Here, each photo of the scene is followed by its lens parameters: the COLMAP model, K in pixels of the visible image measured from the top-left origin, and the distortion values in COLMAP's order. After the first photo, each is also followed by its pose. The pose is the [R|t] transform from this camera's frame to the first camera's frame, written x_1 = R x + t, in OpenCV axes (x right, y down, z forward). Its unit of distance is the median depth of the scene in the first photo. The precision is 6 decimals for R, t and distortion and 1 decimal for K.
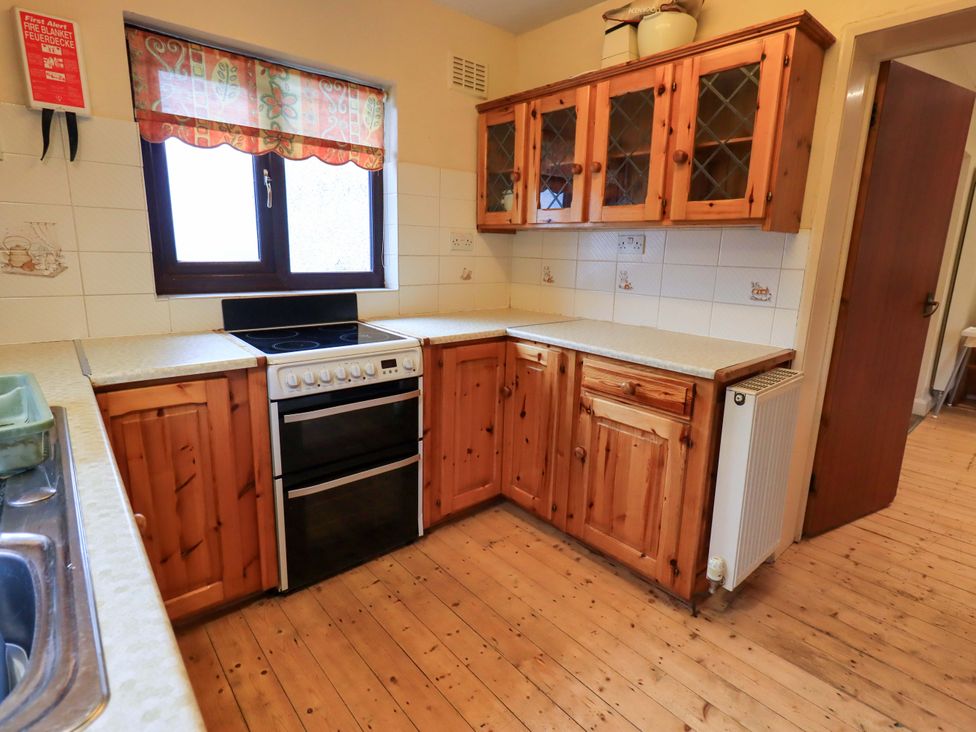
lens RADIAL K [[506.9, 0, 493.7], [0, 506.9, 351.8], [0, 0, 1]] dist [0.002326, -0.000092]
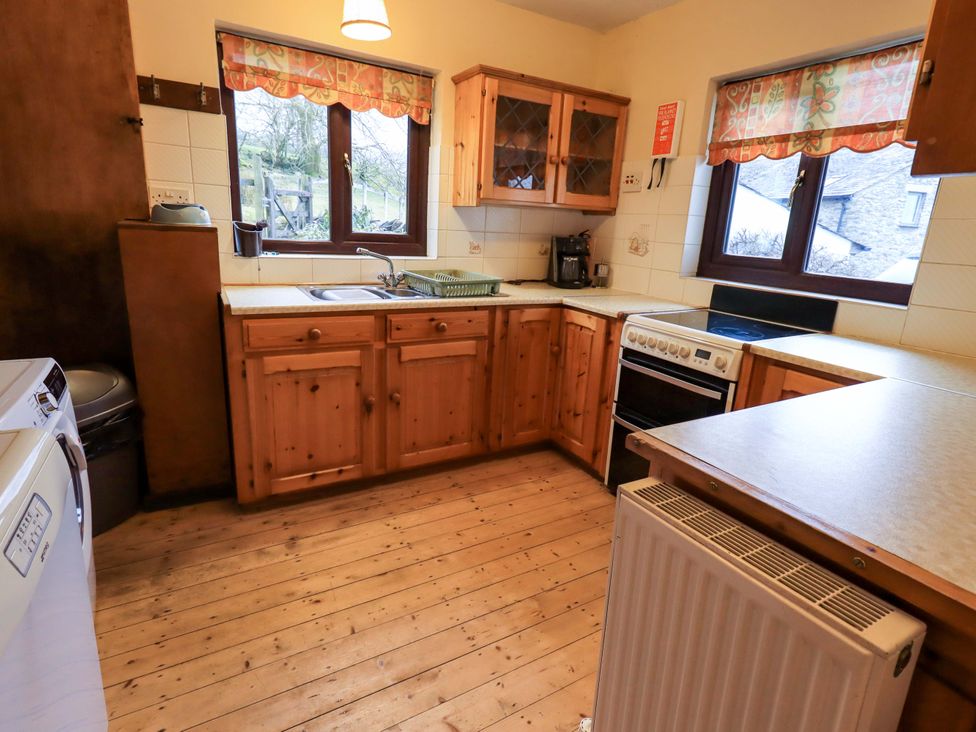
lens RADIAL K [[506.9, 0, 493.7], [0, 506.9, 351.8], [0, 0, 1]] dist [0.002326, -0.000092]
pose [[-0.189298, 0.205900, -0.960089, 0.912315], [-0.254101, 0.934189, 0.250446, -0.138582], [0.948472, 0.291368, -0.124520, 0.786878]]
